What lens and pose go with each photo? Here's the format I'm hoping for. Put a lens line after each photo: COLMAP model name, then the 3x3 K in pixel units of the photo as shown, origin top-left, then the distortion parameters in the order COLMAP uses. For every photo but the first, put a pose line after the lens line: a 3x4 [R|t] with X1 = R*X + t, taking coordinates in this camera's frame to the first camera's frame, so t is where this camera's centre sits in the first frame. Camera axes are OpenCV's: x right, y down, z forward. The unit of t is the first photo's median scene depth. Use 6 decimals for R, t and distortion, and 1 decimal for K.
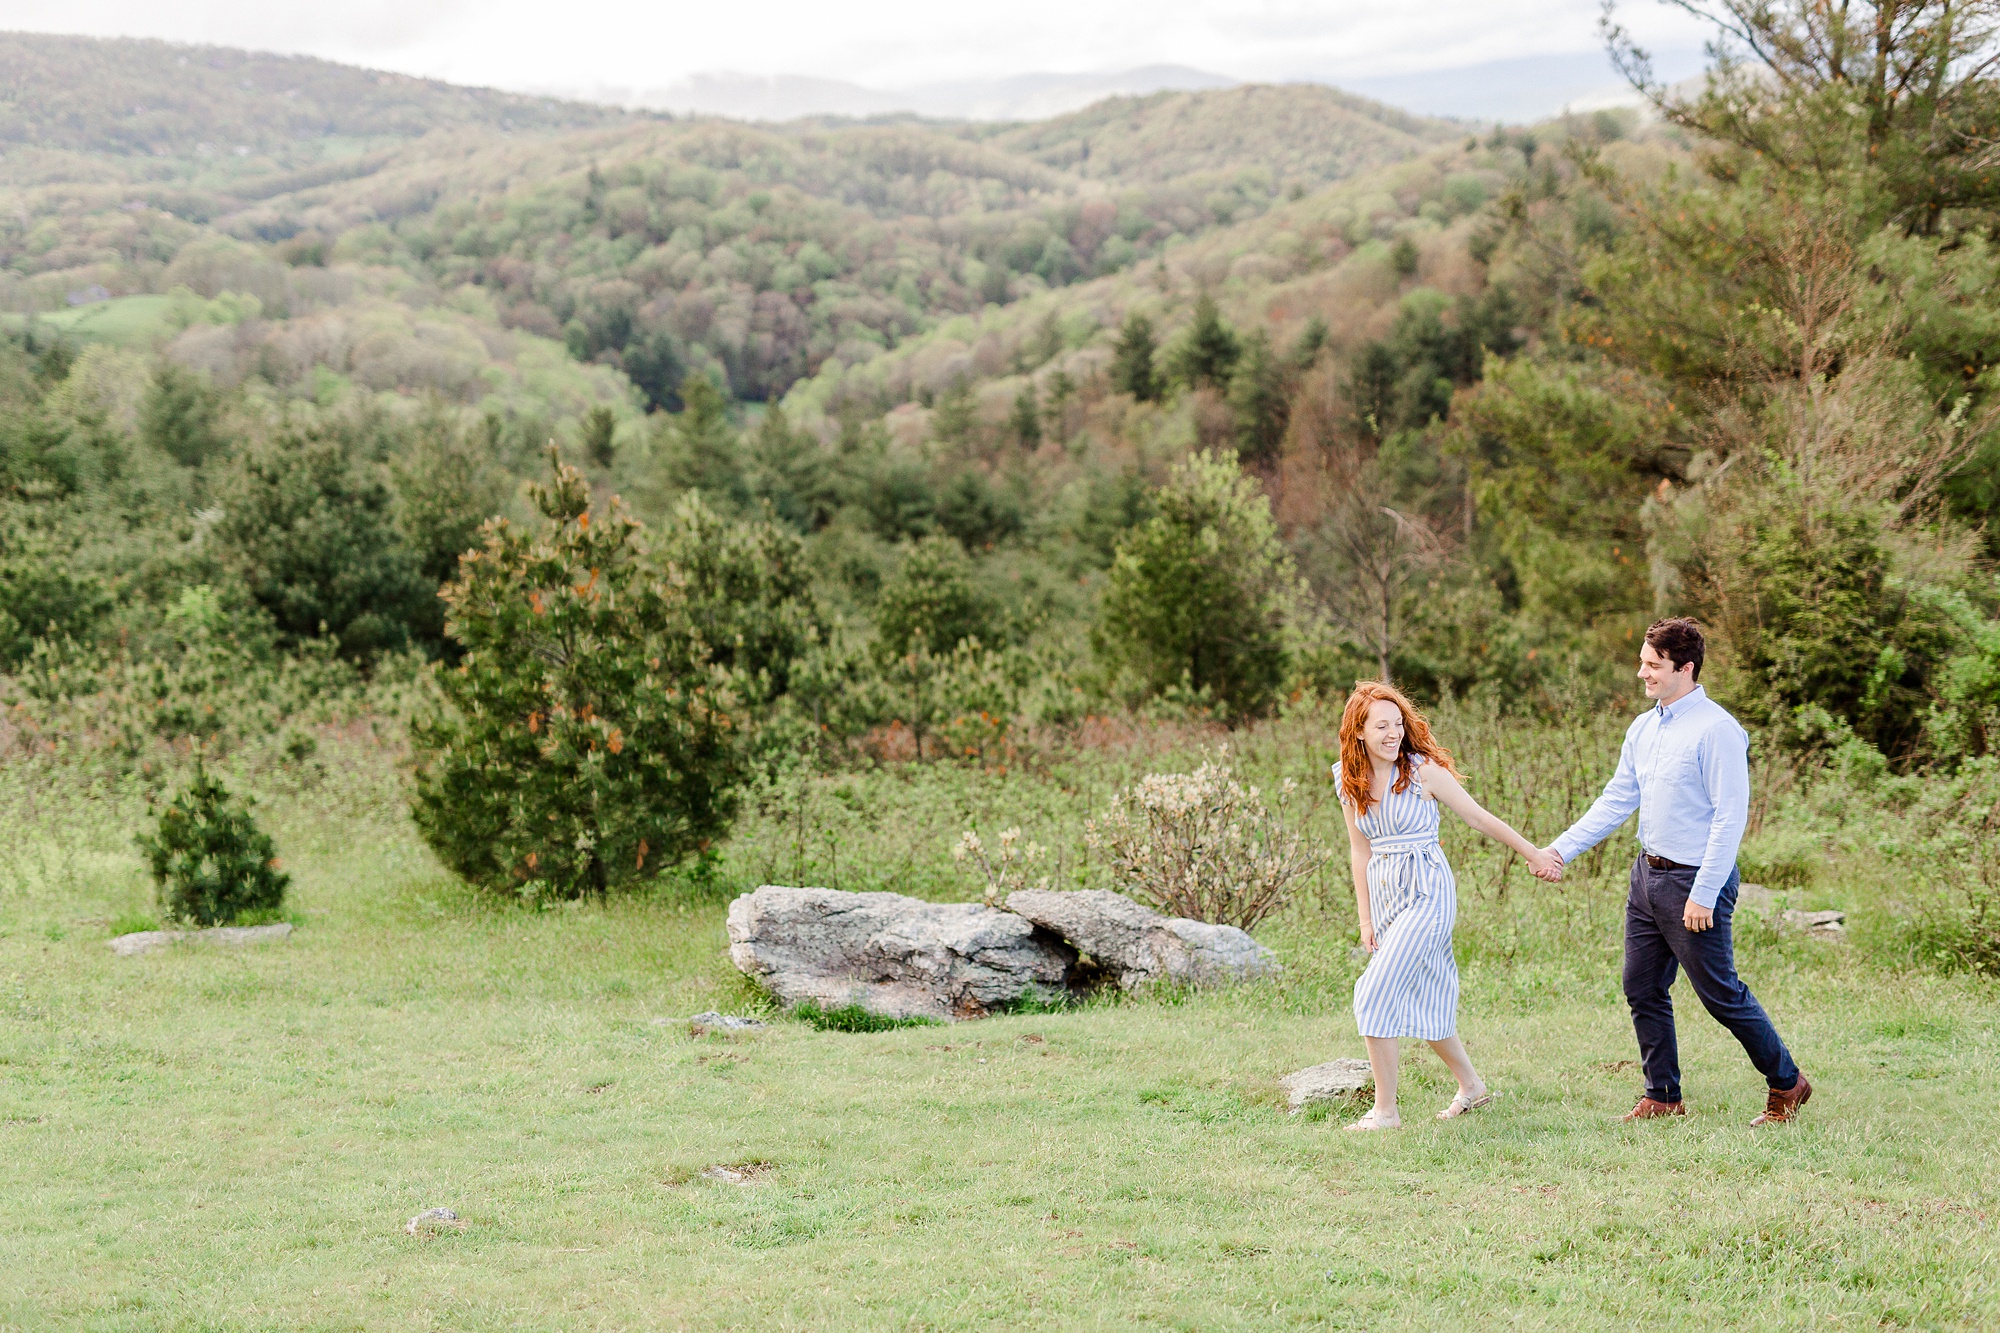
lens RADIAL K [[3090.8, 0, 998.4], [0, 3090.8, 666.5], [0, 0, 1]] dist [0.046656, 0.000000]
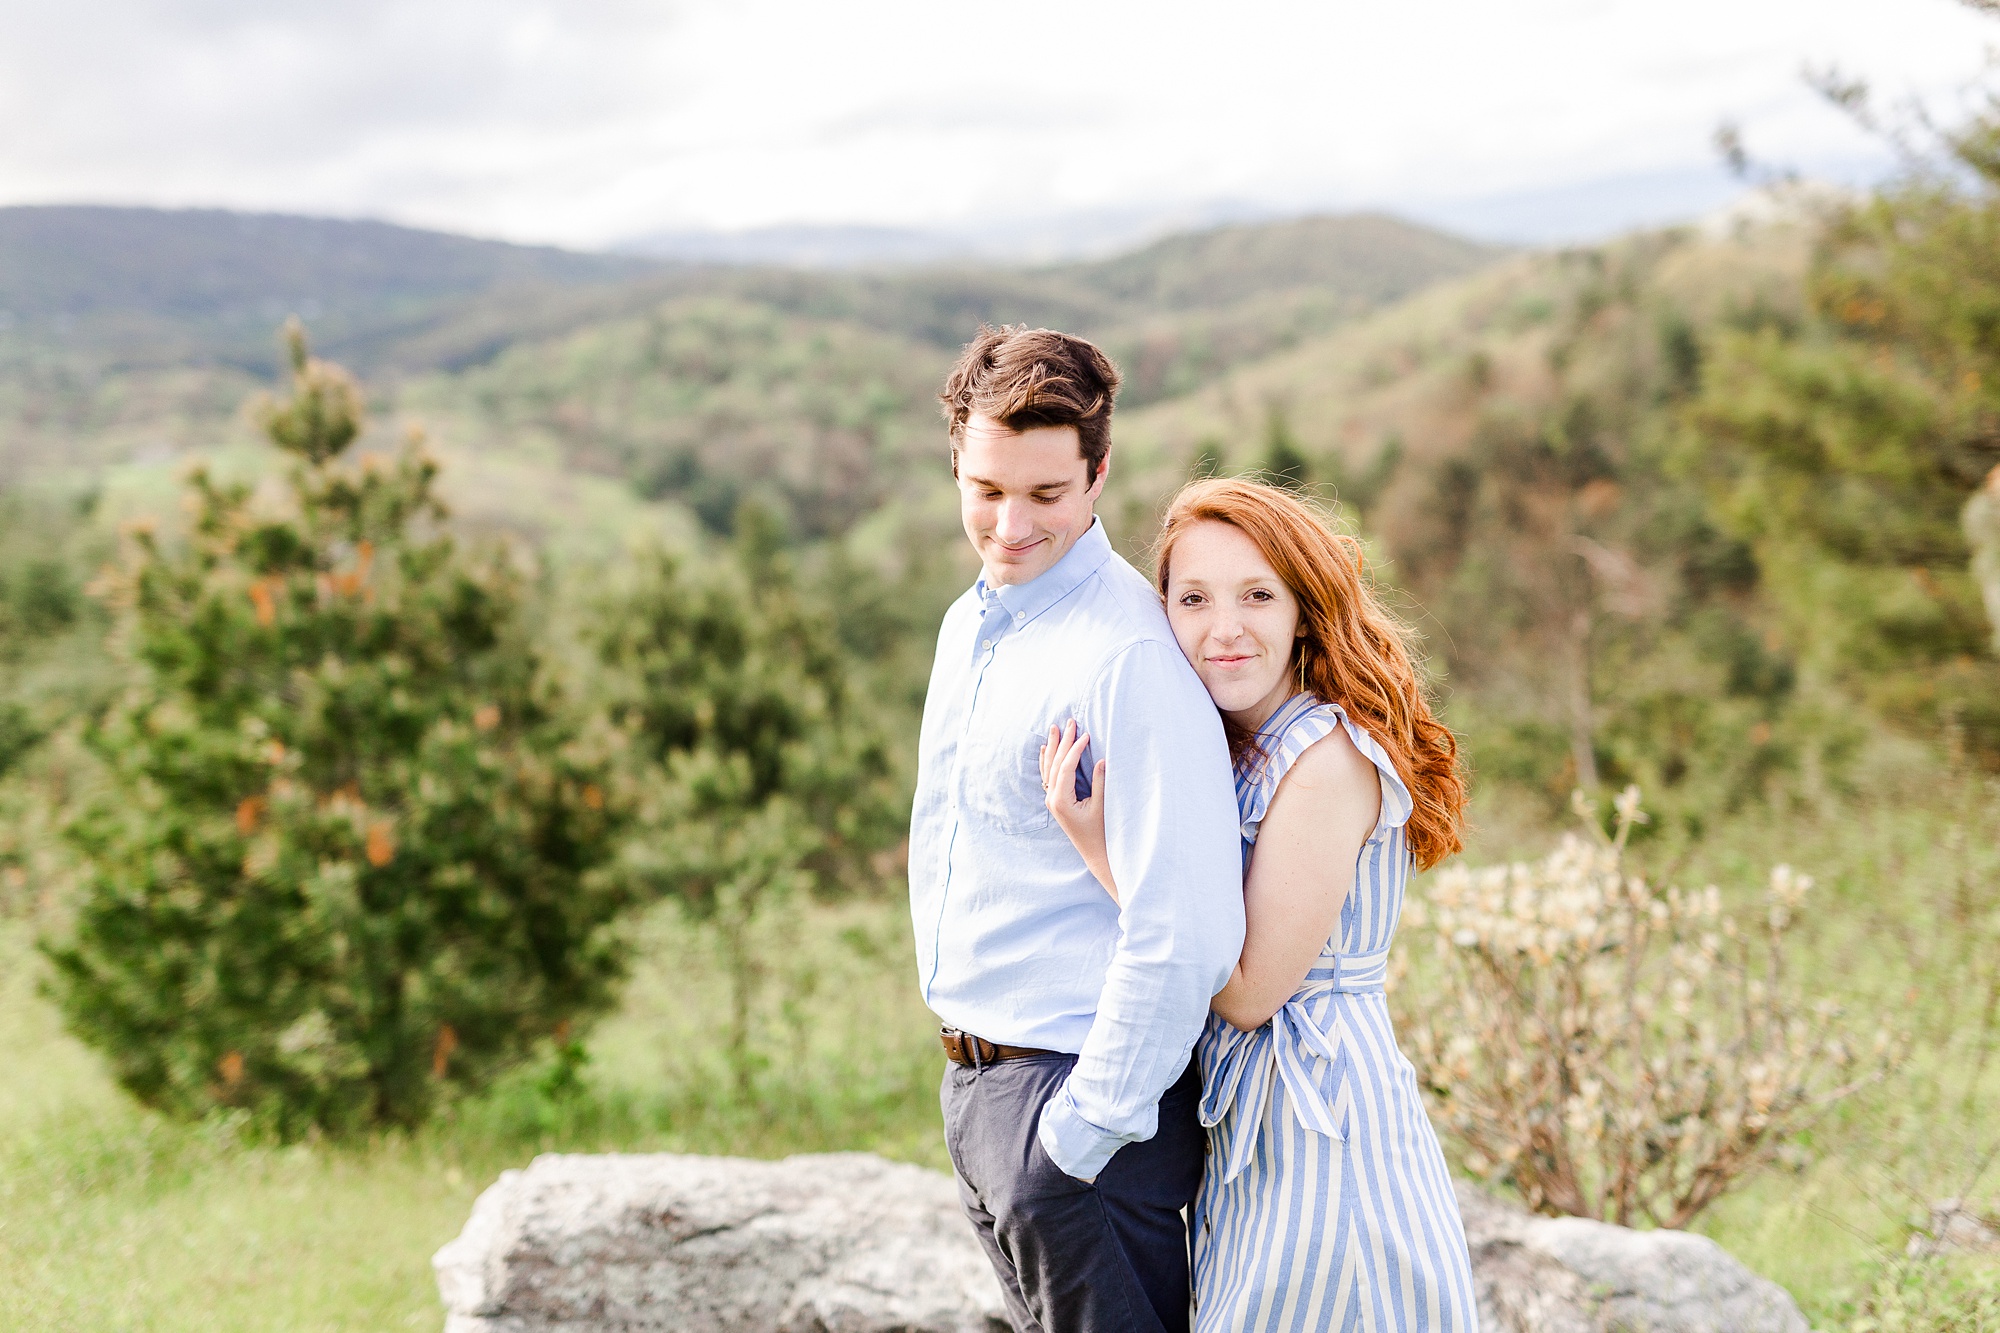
lens RADIAL K [[3090.8, 0, 1001.1], [0, 3090.8, 668.3], [0, 0, 1]] dist [0.046656, 0.000000]
pose [[0.999453, -0.024688, -0.022000, -0.003250], [0.023700, 0.998746, -0.044100, 0.019024], [0.023061, 0.043554, 0.998785, 0.438390]]
